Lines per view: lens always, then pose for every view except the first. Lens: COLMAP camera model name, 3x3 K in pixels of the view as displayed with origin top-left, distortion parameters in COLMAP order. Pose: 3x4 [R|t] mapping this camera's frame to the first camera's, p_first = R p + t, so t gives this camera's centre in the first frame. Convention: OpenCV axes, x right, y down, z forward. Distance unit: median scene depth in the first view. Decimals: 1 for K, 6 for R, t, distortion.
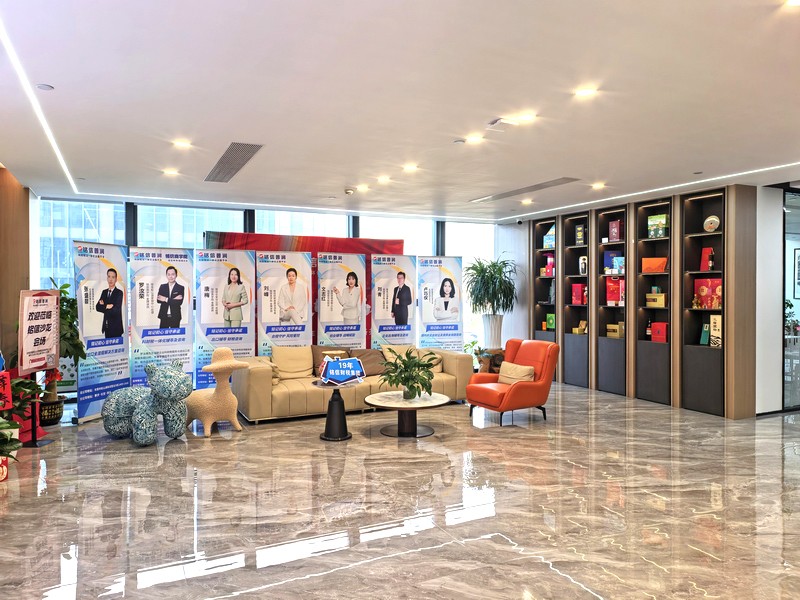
lens RADIAL K [[575.1, 0, 395.8], [0, 575.1, 296.4], [0, 0, 1]] dist [0.014563, -0.002590]
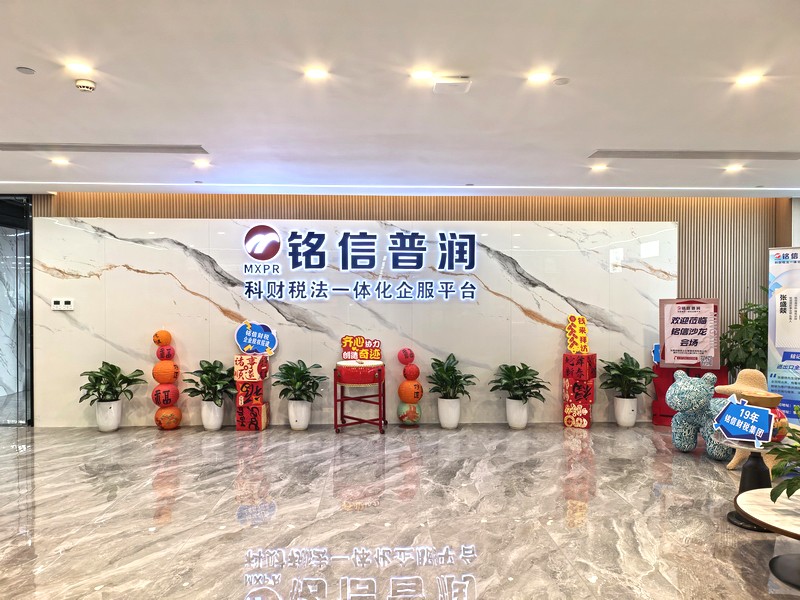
lens RADIAL K [[575.1, 0, 401.7], [0, 575.1, 298.1], [0, 0, 1]] dist [0.014563, -0.002590]
pose [[-0.383811, 0.000939, -0.923411, 0.509892], [-0.012005, 0.999910, 0.006007, -0.009217], [0.923333, 0.013391, -0.383766, 0.677171]]
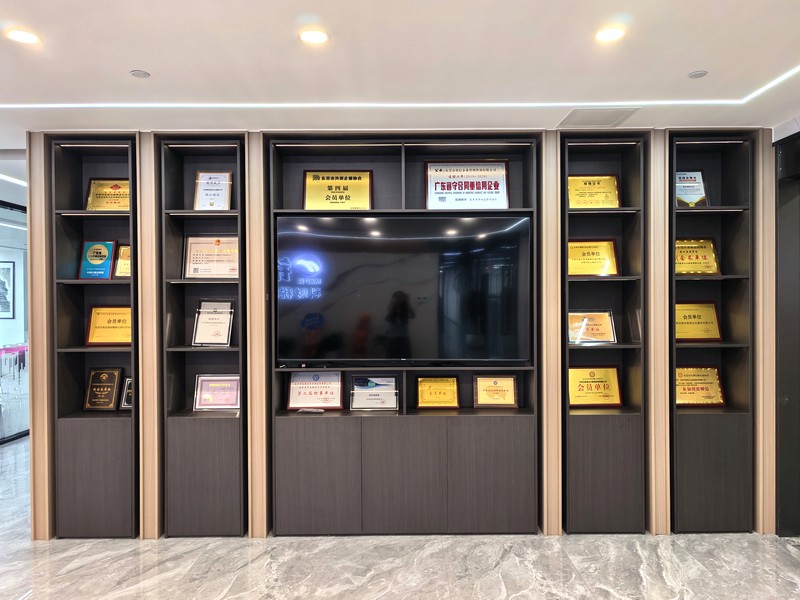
lens RADIAL K [[575.1, 0, 398.9], [0, 575.1, 305.8], [0, 0, 1]] dist [0.014563, -0.002590]
pose [[0.439420, -0.005799, 0.898263, 0.018601], [0.019055, 0.999814, -0.002866, -0.009184], [-0.898080, 0.018376, 0.439448, 0.442271]]
